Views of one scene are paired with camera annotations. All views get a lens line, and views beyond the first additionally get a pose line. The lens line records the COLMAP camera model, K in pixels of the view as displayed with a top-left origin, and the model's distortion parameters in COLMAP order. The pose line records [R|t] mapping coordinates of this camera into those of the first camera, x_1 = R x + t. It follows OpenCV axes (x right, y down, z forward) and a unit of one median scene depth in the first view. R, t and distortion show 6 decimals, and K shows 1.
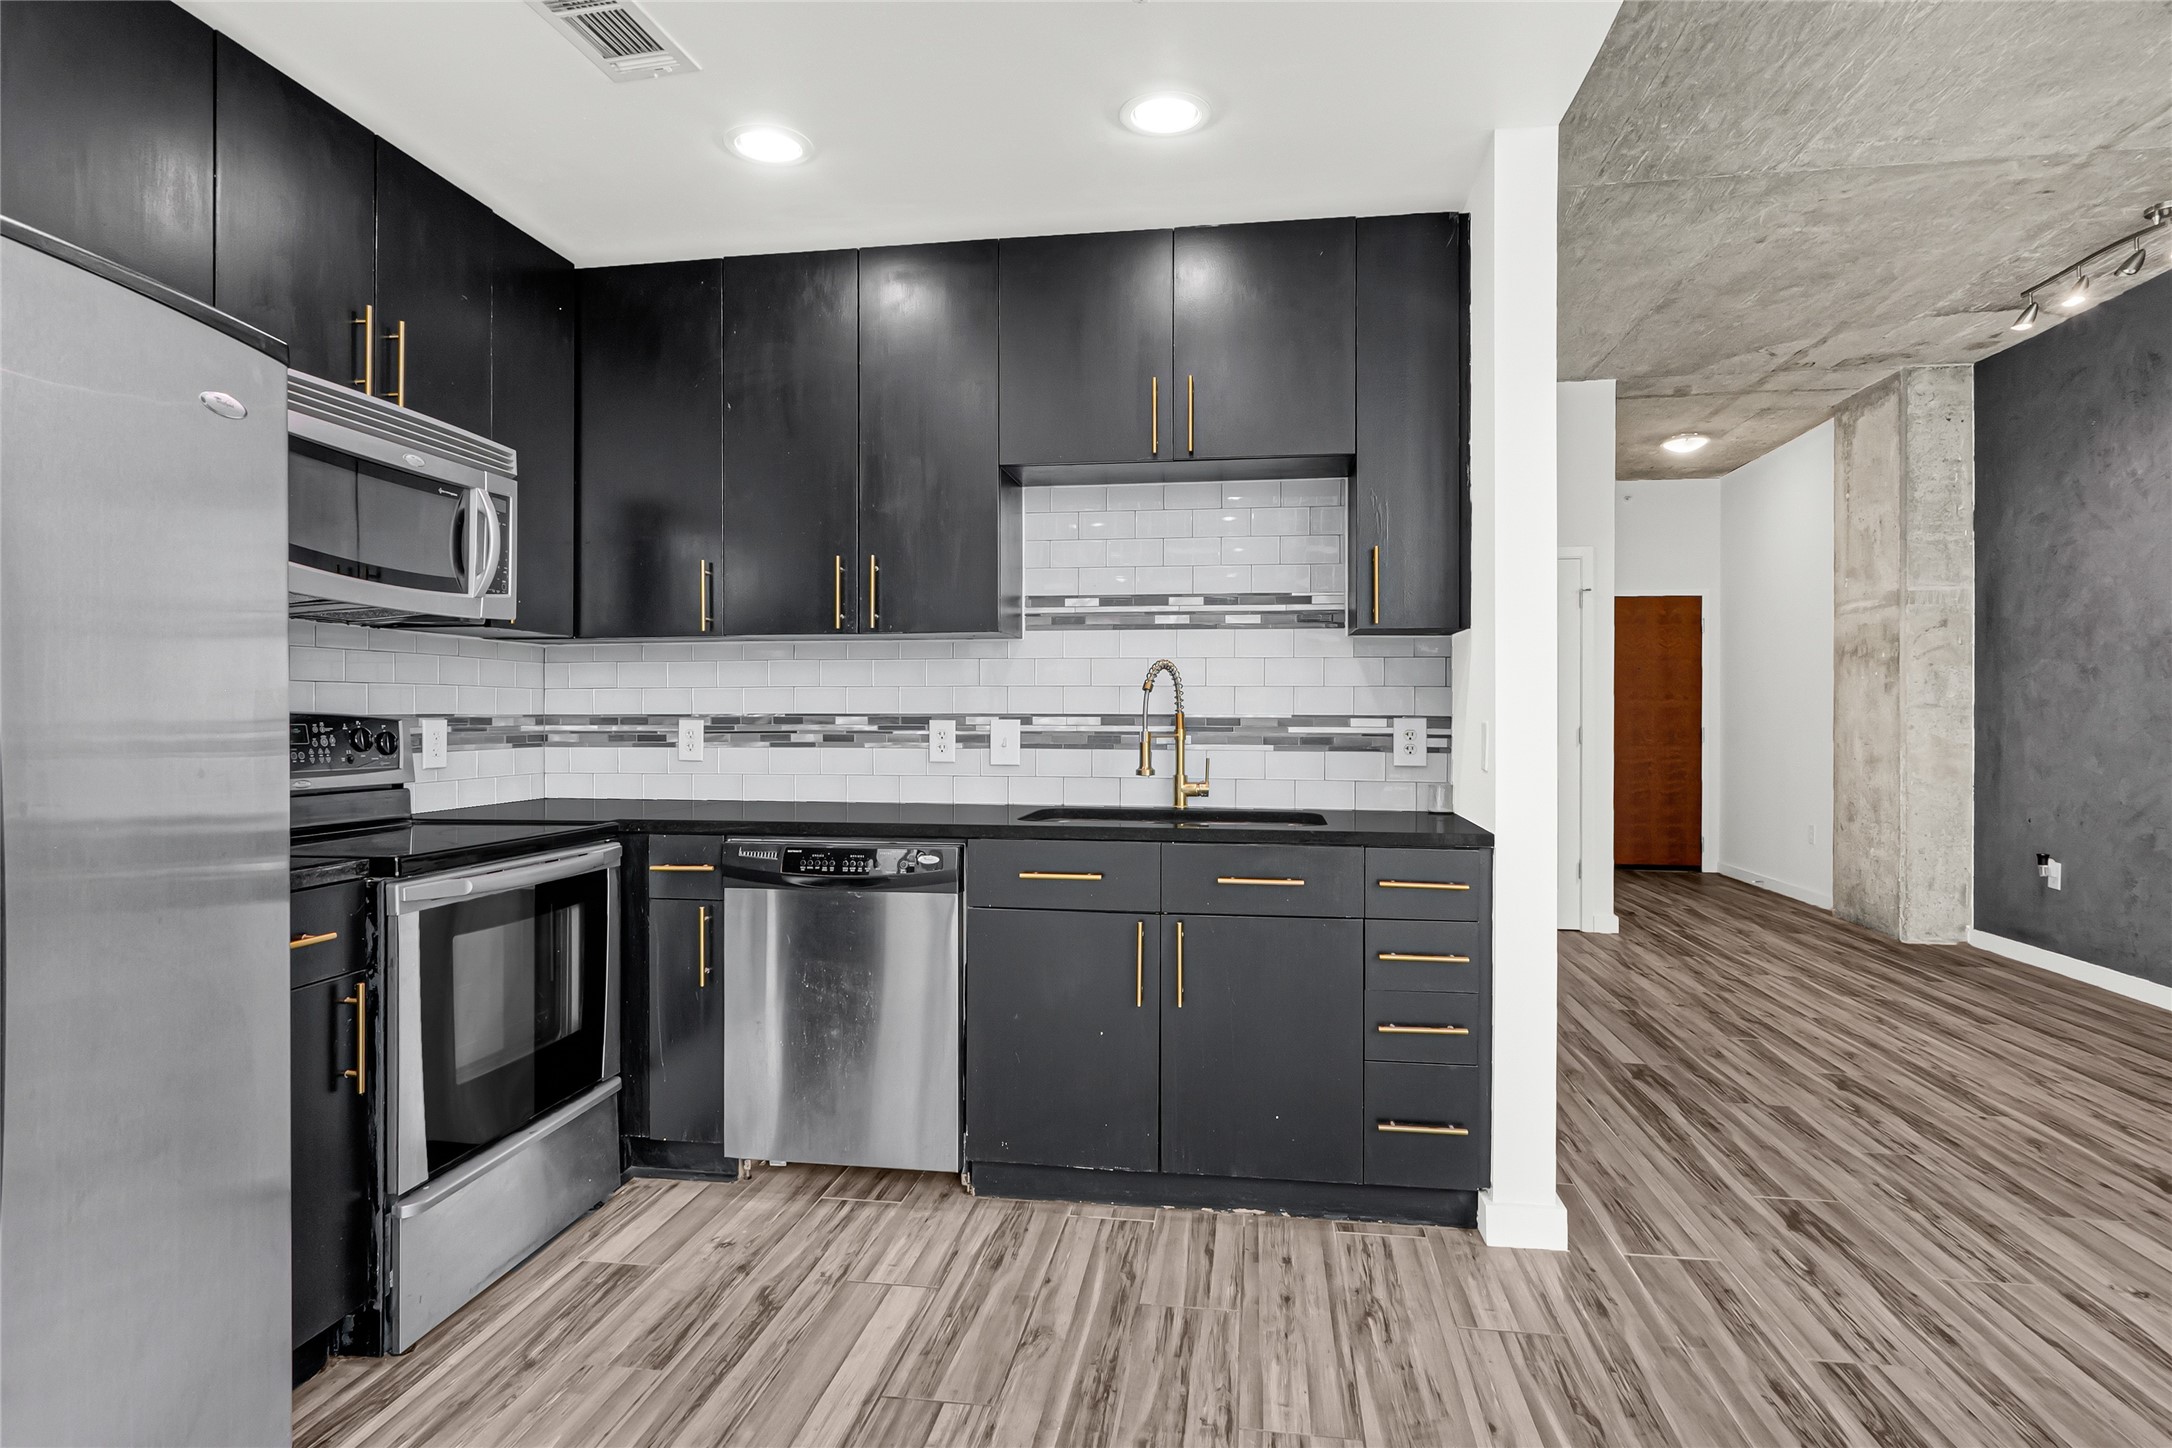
lens RADIAL K [[1167.4, 0, 1077.6], [0, 1167.4, 711.5], [0, 0, 1]] dist [0.006008, 0.001160]
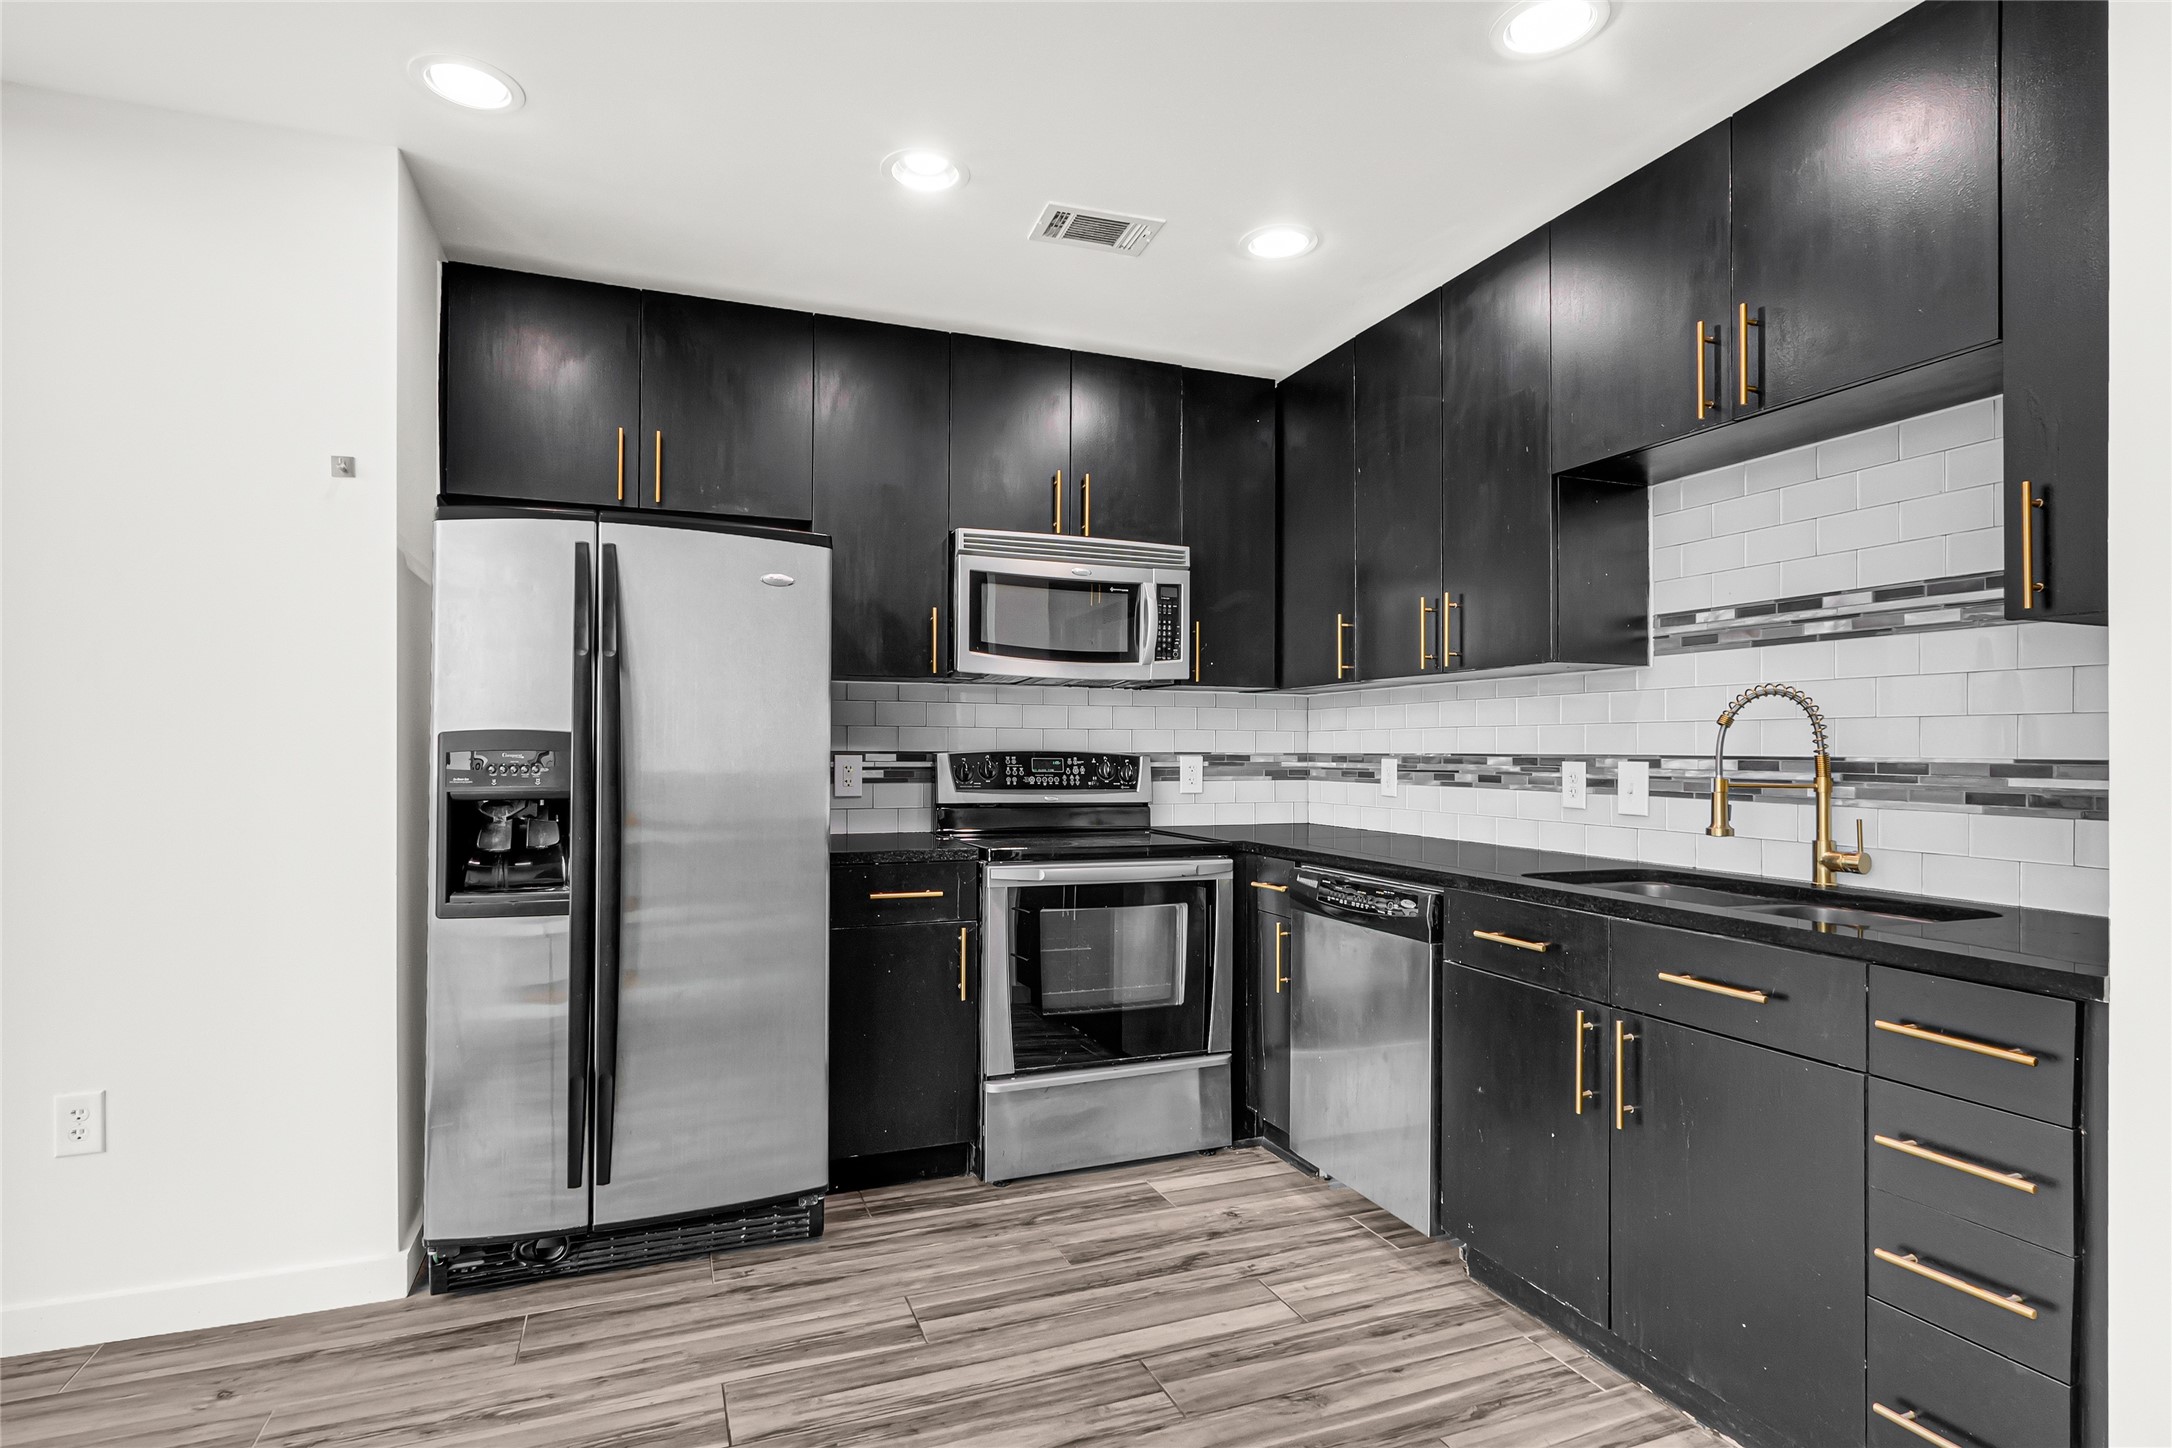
lens RADIAL K [[1097.9, 0, 1080.0], [0, 1097.9, 739.5], [0, 0, 1]] dist [-0.006994, 0.004590]
pose [[0.504456, -0.005476, -0.863420, 0.409171], [-0.002497, 0.999966, -0.007801, -0.001933], [0.863434, 0.006091, 0.504425, 0.236672]]
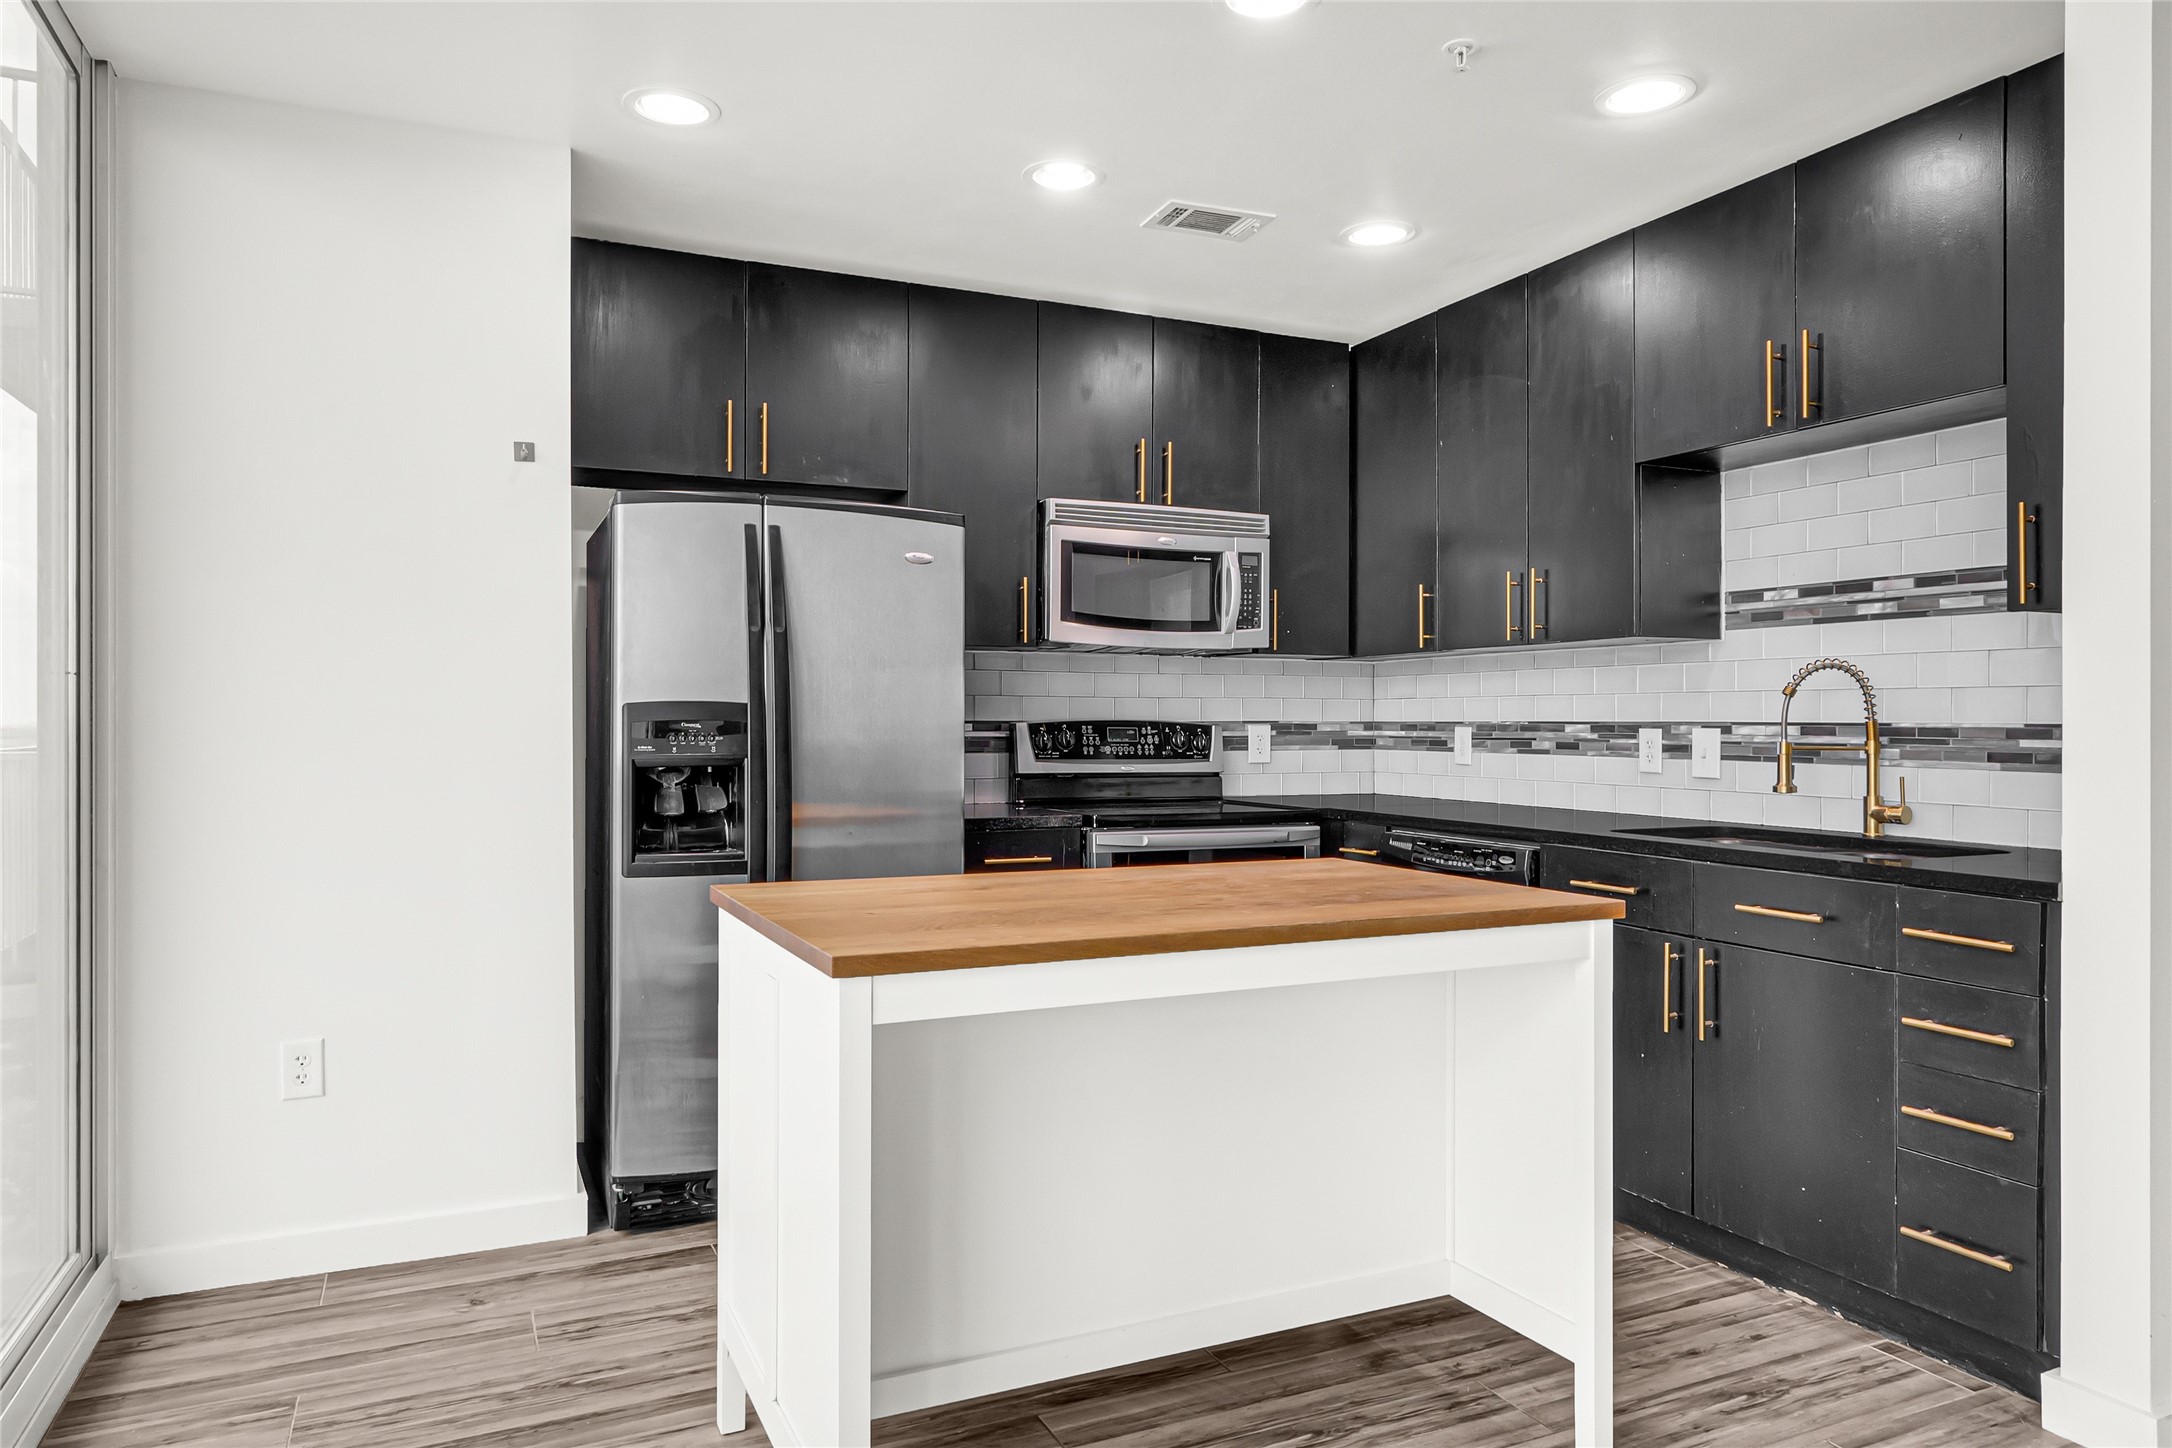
lens RADIAL K [[1376.7, 0, 1084.2], [0, 1376.7, 718.9], [0, 0, 1]] dist [-0.004753, 0.000261]
pose [[0.554736, 0.000333, -0.832027, 0.542650], [0.000010, 1.000000, 0.000407, -0.000809], [0.832027, -0.000234, 0.554736, -0.004202]]
